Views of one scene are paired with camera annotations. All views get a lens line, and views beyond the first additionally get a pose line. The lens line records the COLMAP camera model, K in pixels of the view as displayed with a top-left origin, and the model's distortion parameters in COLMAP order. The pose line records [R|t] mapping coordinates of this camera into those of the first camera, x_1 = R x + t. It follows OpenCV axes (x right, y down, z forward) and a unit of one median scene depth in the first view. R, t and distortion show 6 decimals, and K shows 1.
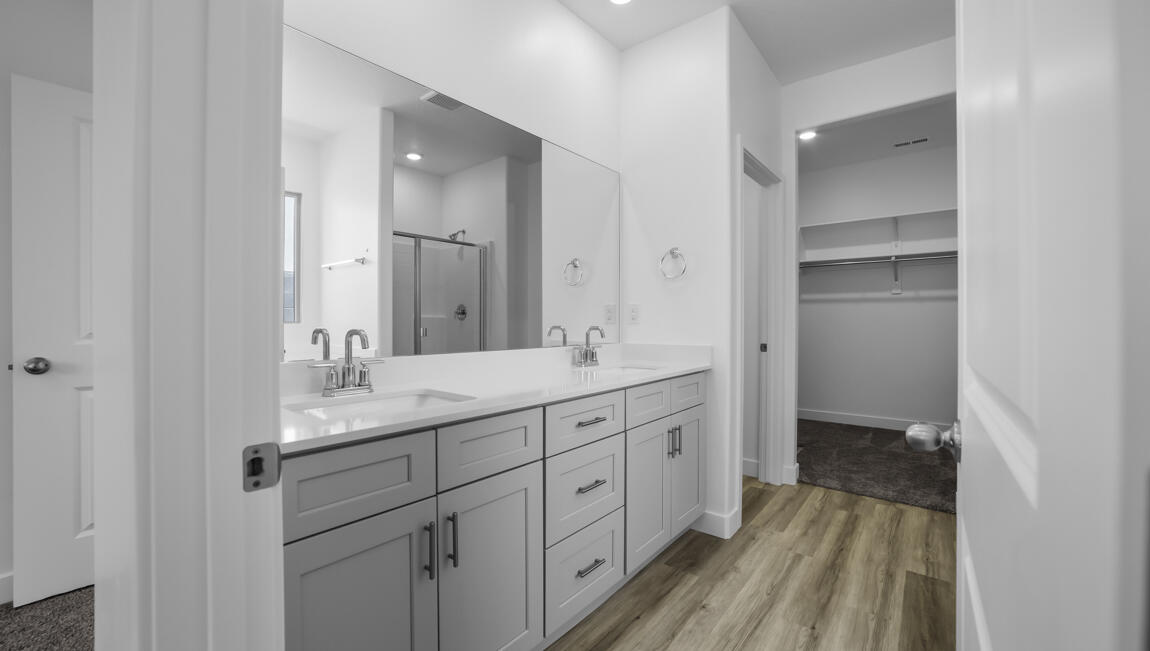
lens RADIAL K [[449.3, 0, 575.0], [0, 449.3, 325.5], [0, 0, 1]] dist [-0.025074, 0.000249]
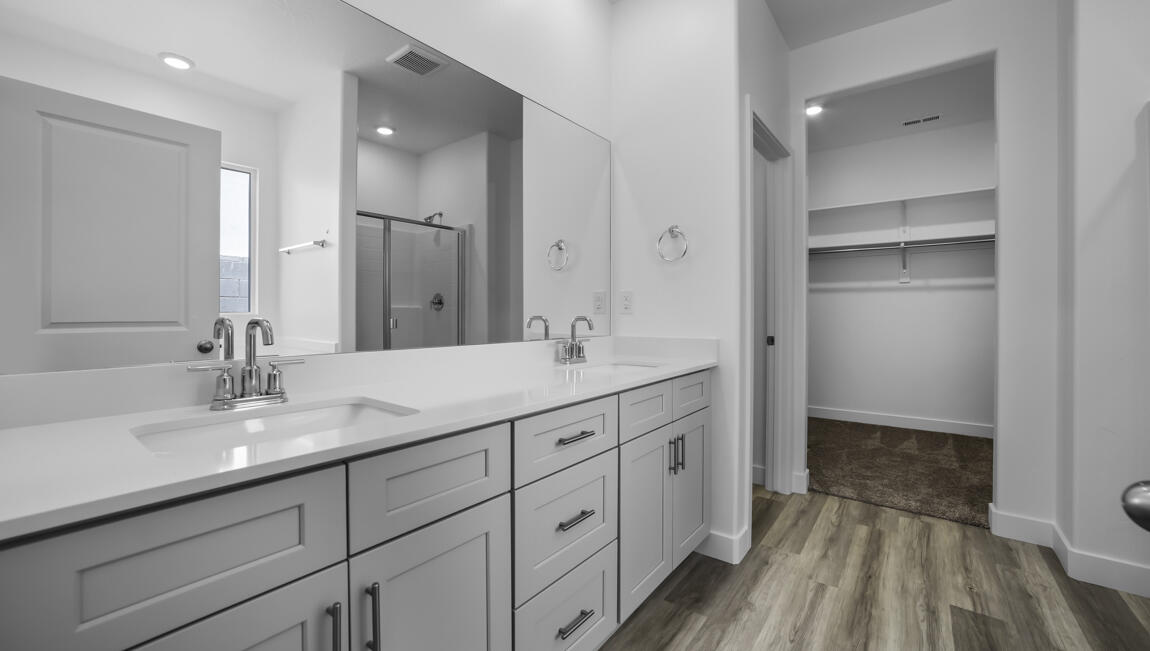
lens RADIAL K [[449.3, 0, 575.0], [0, 449.3, 325.5], [0, 0, 1]] dist [-0.025074, 0.000249]
pose [[0.999725, -0.000664, 0.023435, 0.010868], [0.000236, 0.999833, 0.018253, 0.003654], [-0.023443, -0.018243, 0.999559, 0.146297]]
